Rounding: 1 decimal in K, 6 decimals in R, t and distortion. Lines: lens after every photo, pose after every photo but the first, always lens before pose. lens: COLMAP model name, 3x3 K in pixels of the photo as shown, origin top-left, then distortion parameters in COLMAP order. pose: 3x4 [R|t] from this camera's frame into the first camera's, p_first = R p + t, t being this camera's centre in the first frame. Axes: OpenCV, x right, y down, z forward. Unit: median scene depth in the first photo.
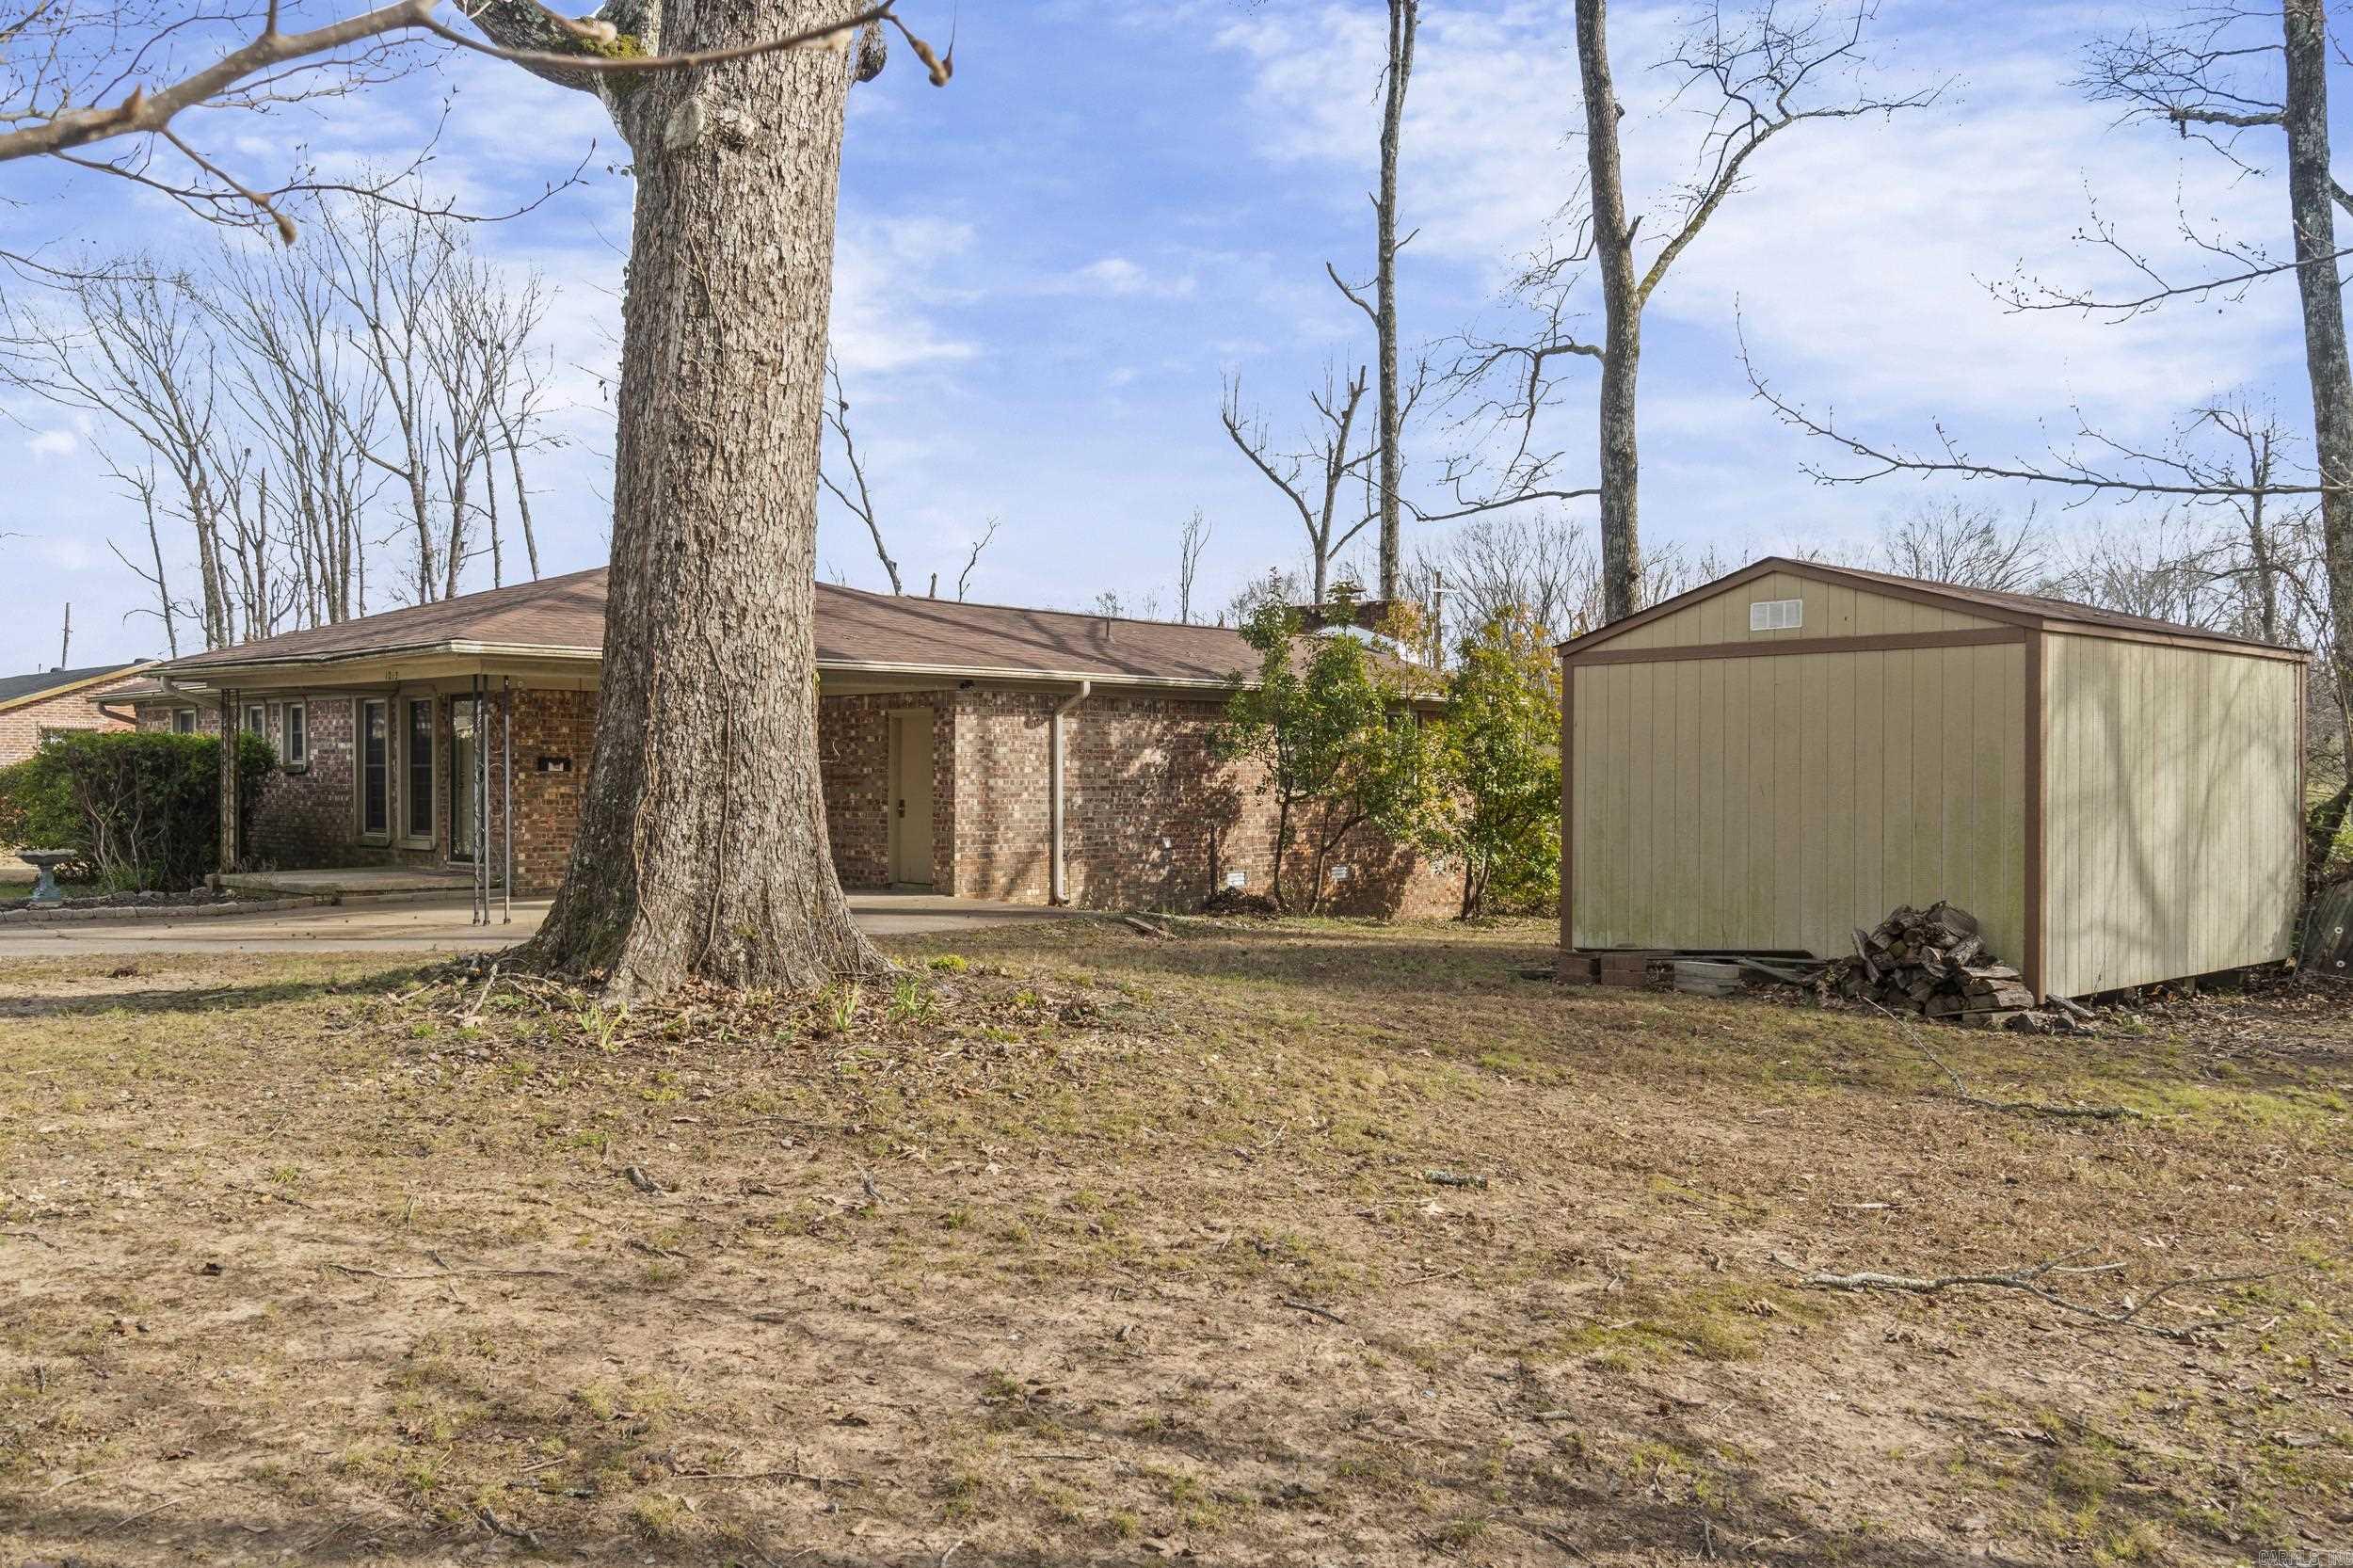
lens RADIAL K [[1832.6, 0, 1178.0], [0, 1832.6, 788.0], [0, 0, 1]] dist [-0.016169, -0.003631]
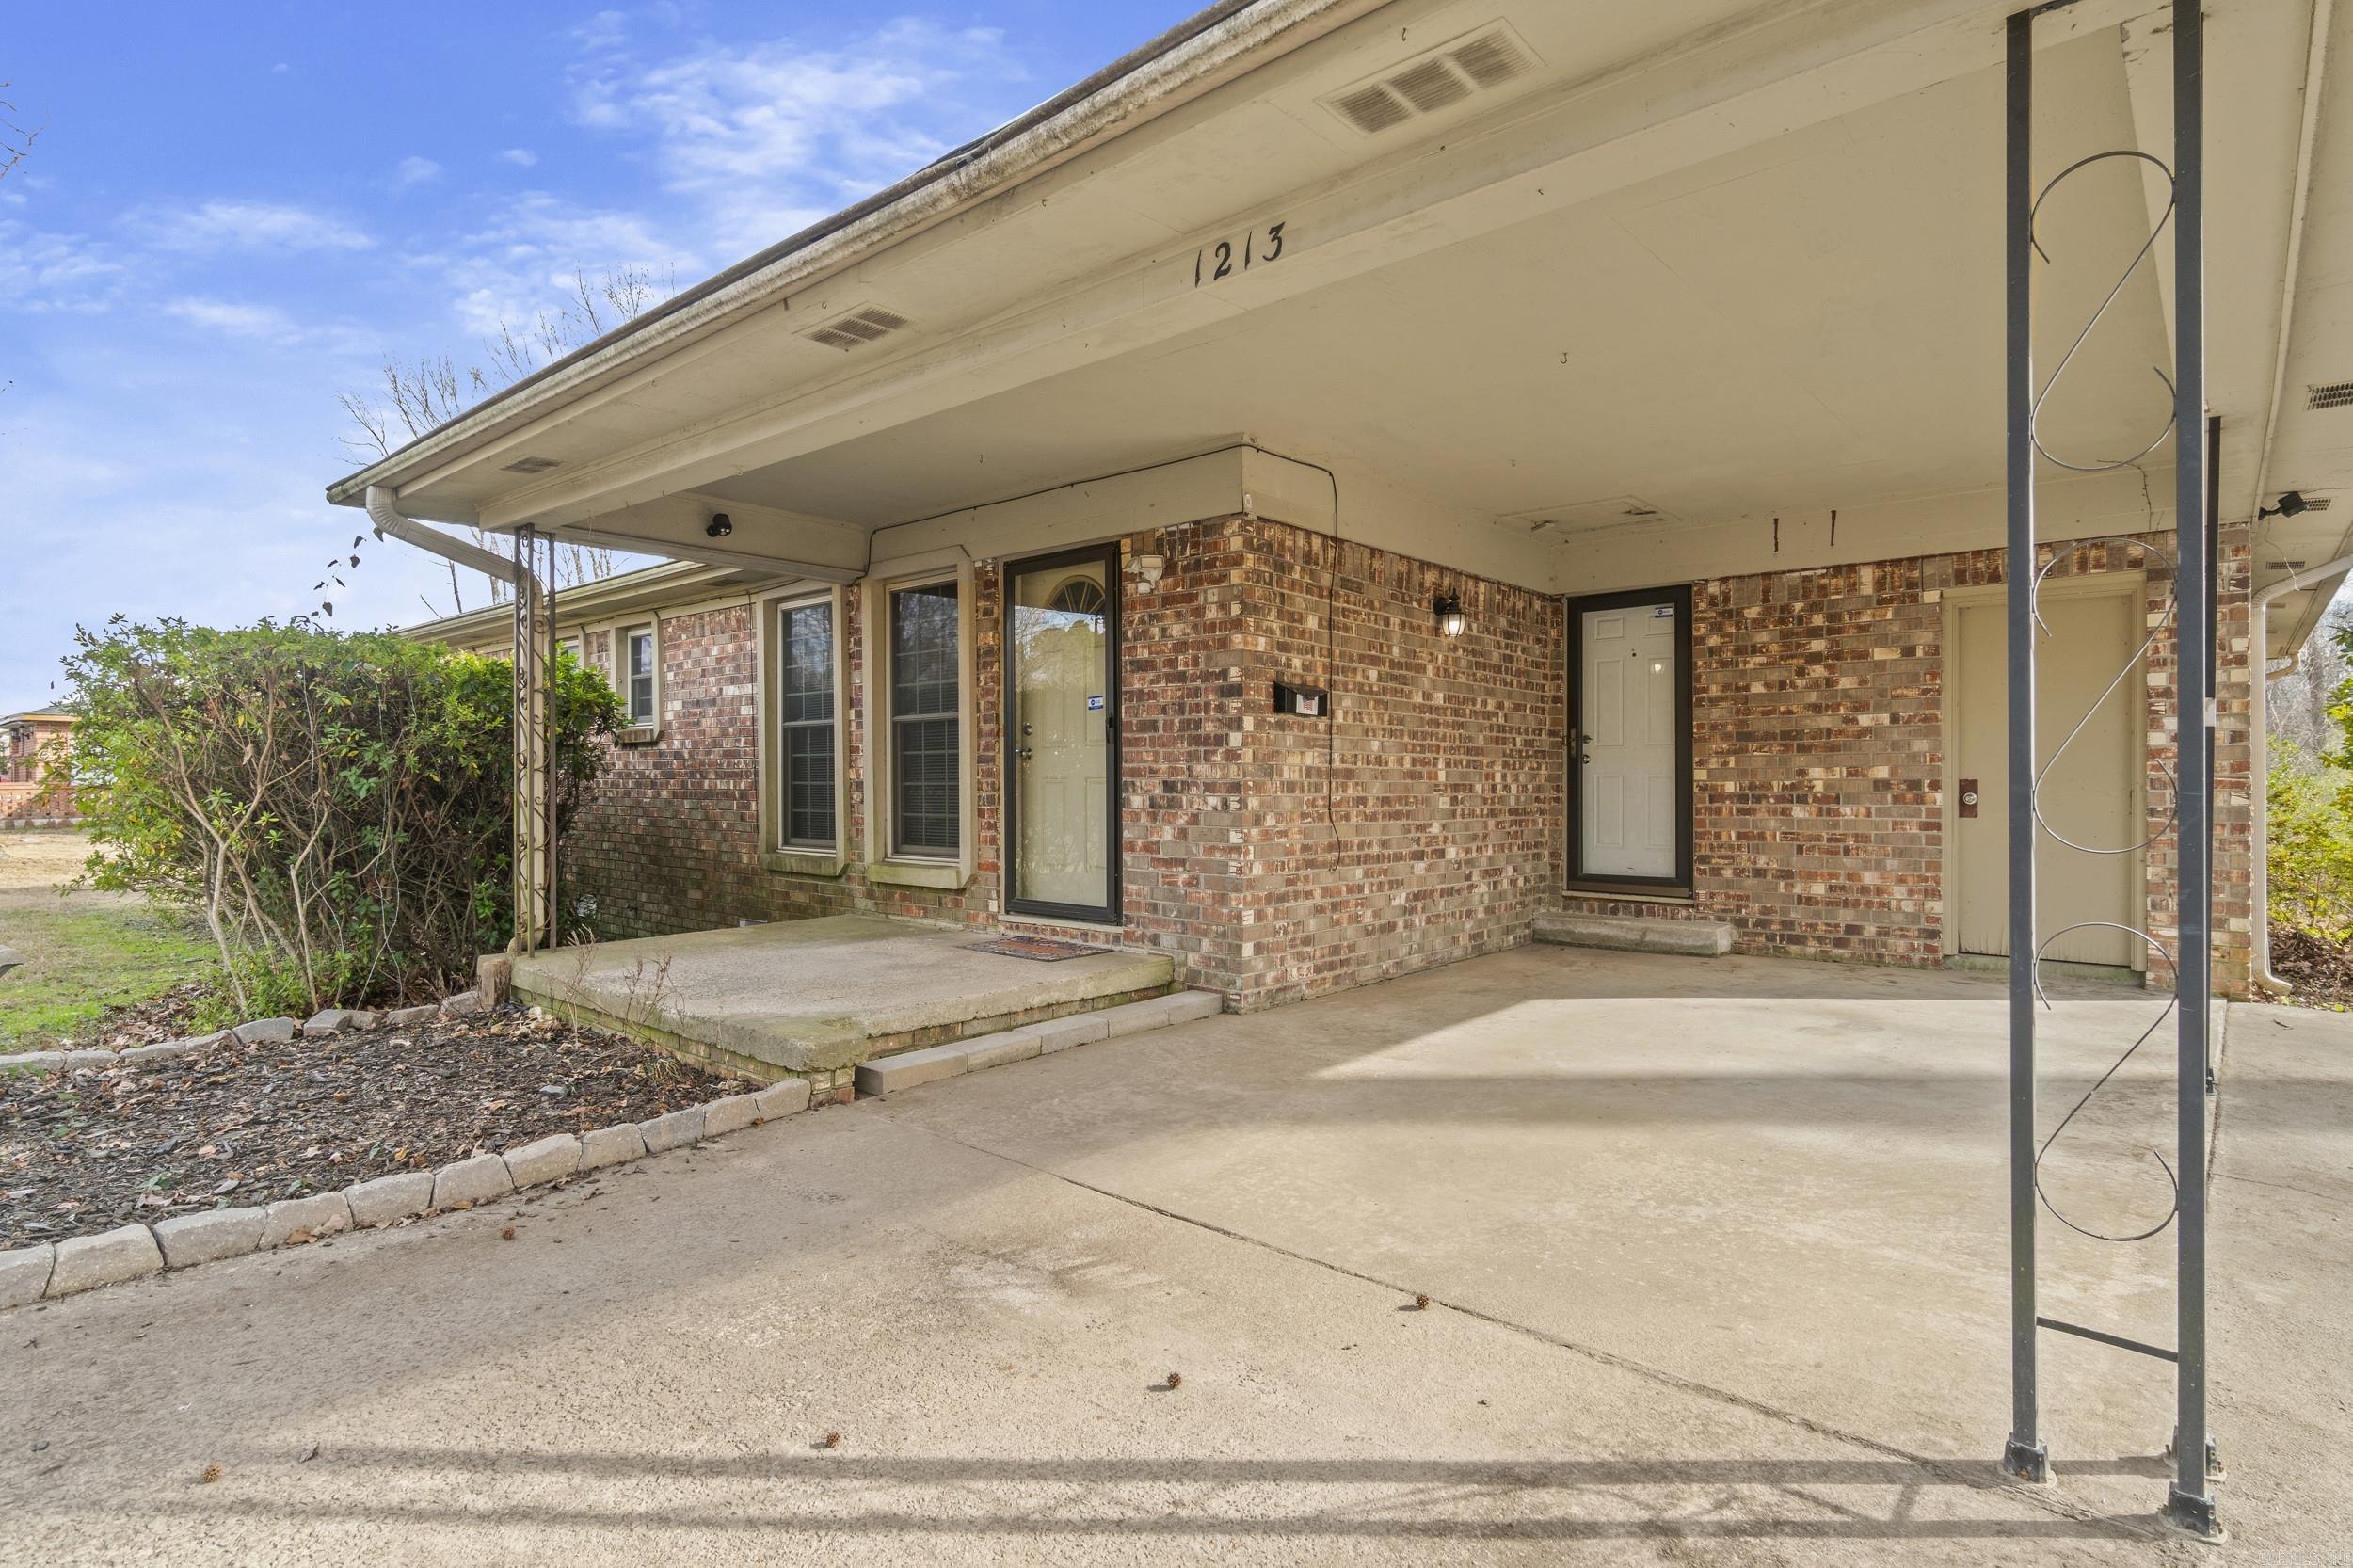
lens RADIAL K [[1202.4, 0, 1174.2], [0, 1202.4, 786.6], [0, 0, 1]] dist [-0.001443, -0.000093]
pose [[0.999818, -0.003201, 0.018814, -0.369109], [0.003126, 0.999987, 0.004027, 0.006178], [-0.018826, -0.003967, 0.999815, 0.703514]]
